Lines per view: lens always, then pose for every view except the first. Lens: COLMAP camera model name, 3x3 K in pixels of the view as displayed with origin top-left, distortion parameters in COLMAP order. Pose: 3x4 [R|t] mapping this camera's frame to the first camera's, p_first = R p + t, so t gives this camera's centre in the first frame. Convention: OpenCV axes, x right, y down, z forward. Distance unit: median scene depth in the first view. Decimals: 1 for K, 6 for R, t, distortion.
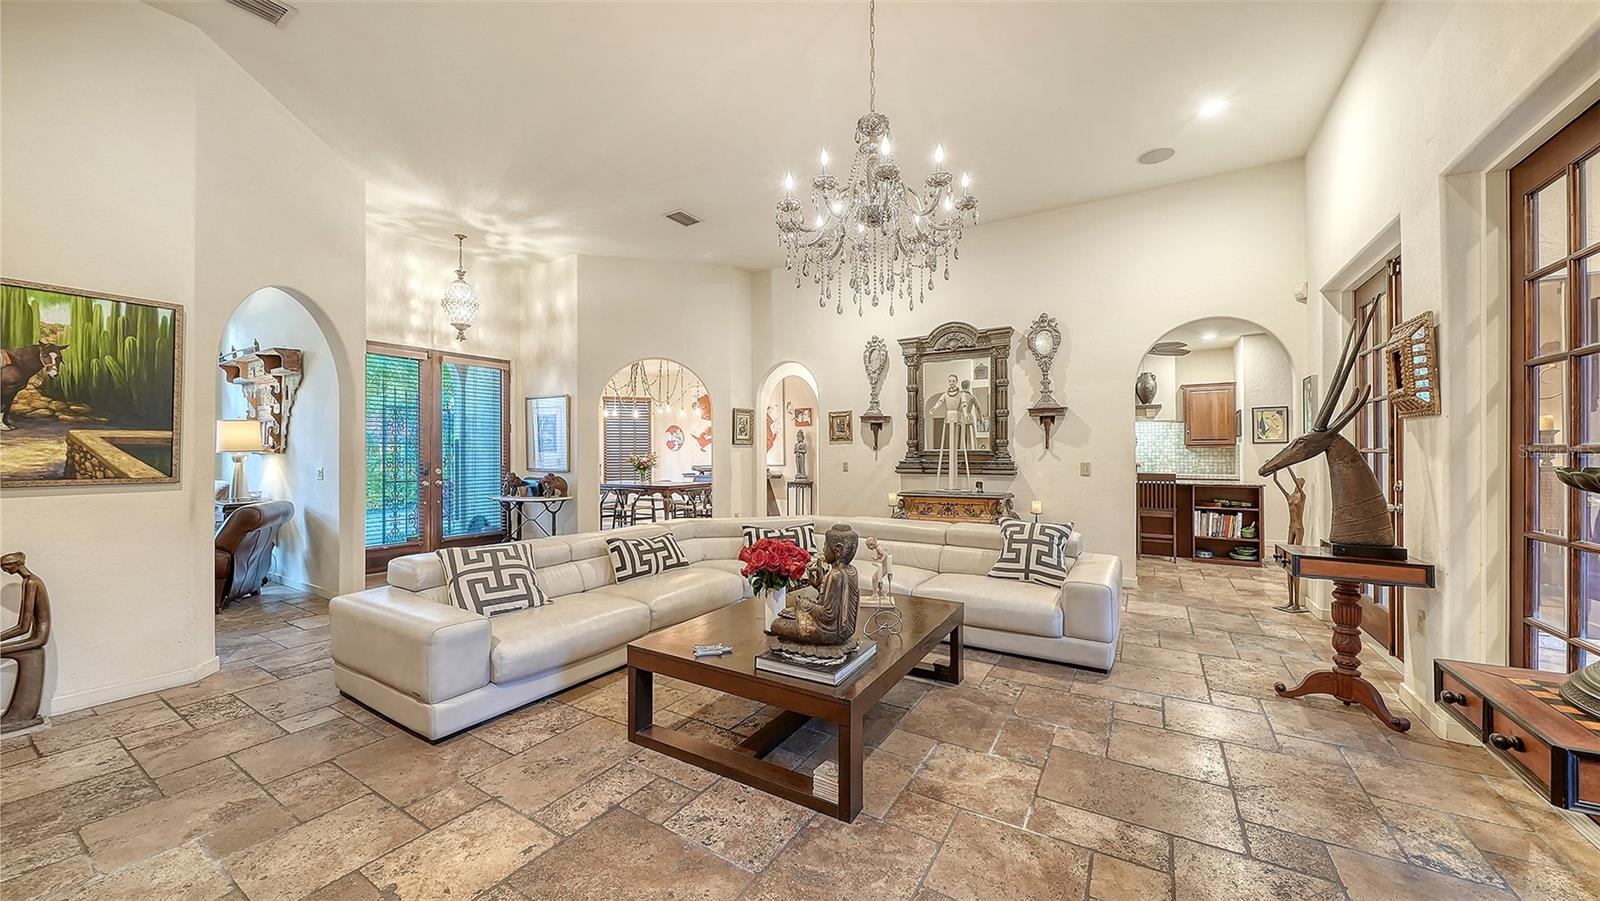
lens RADIAL K [[554.2, 0, 800.3], [0, 554.2, 456.2], [0, 0, 1]] dist [0.000456, -0.002113]
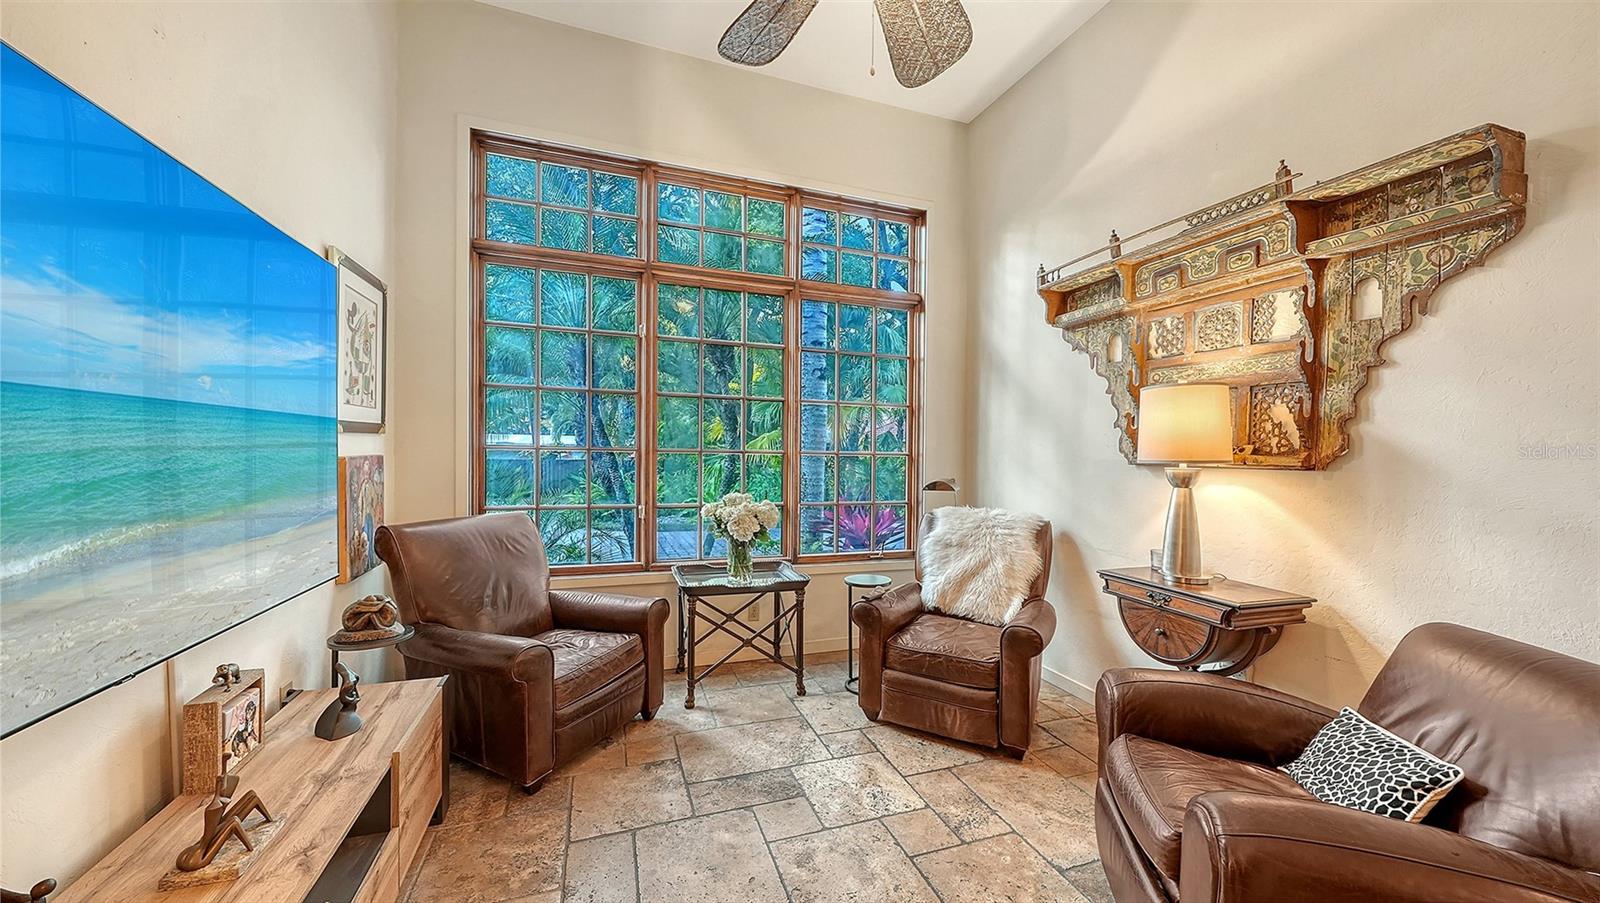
lens RADIAL K [[554.2, 0, 800.3], [0, 554.2, 457.2], [0, 0, 1]] dist [0.000456, -0.002113]
pose [[0.776078, 0.028359, -0.629999, -0.775835], [-0.027372, 0.999562, 0.011276, -0.006650], [0.630042, 0.008494, 0.776514, 0.397151]]
